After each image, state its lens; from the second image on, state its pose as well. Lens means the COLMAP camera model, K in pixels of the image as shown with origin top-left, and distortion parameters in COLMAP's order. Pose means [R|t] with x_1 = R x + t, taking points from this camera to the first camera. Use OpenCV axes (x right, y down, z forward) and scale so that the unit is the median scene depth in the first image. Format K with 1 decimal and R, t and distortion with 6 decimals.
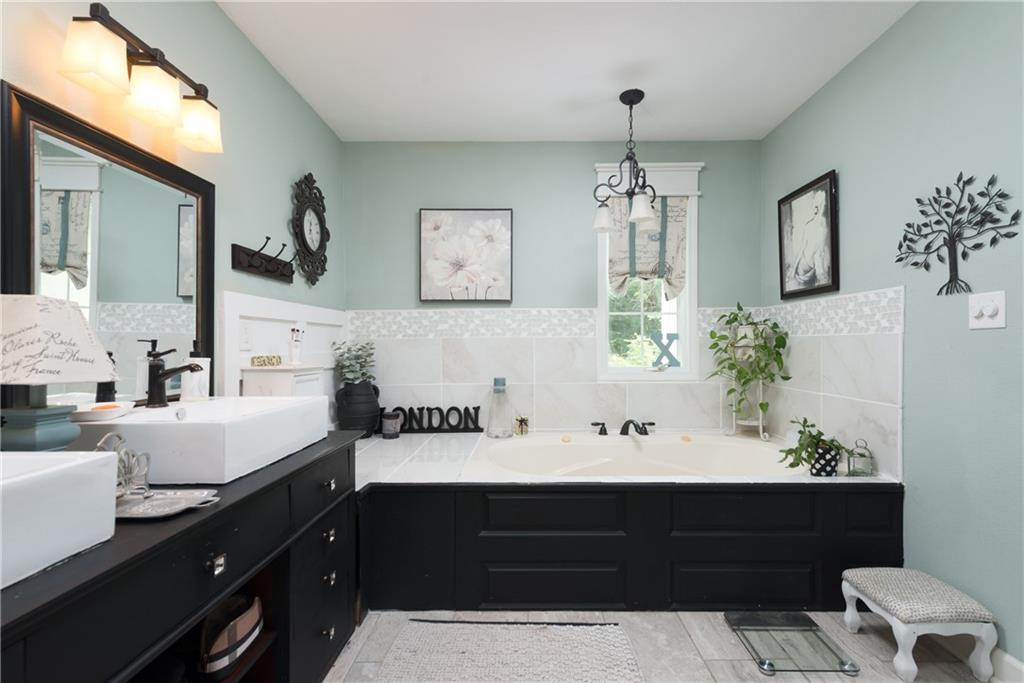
lens RADIAL K [[456.4, 0, 512.0], [0, 456.4, 341.5], [0, 0, 1]] dist [-0.000162, -0.000019]
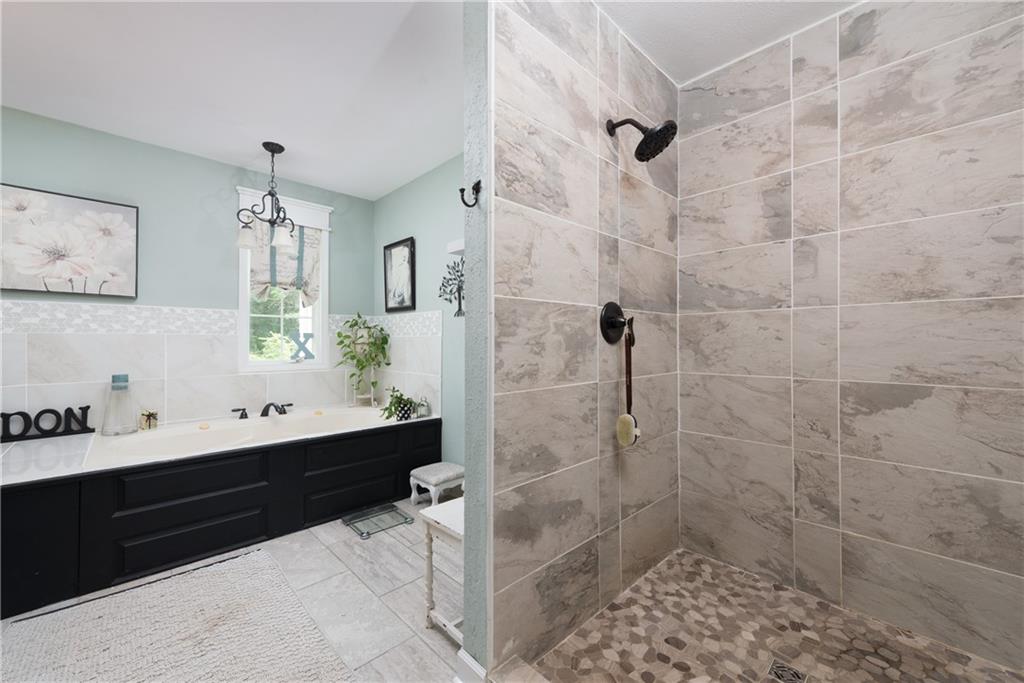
lens RADIAL K [[404.0, 0, 518.4], [0, 404.0, 343.0], [0, 0, 1]] dist [0.023739, -0.005423]
pose [[0.689575, 0.002559, 0.724210, -0.078645], [-0.008301, 0.999956, 0.004370, 0.000201], [-0.724167, -0.009025, 0.689566, -0.246927]]
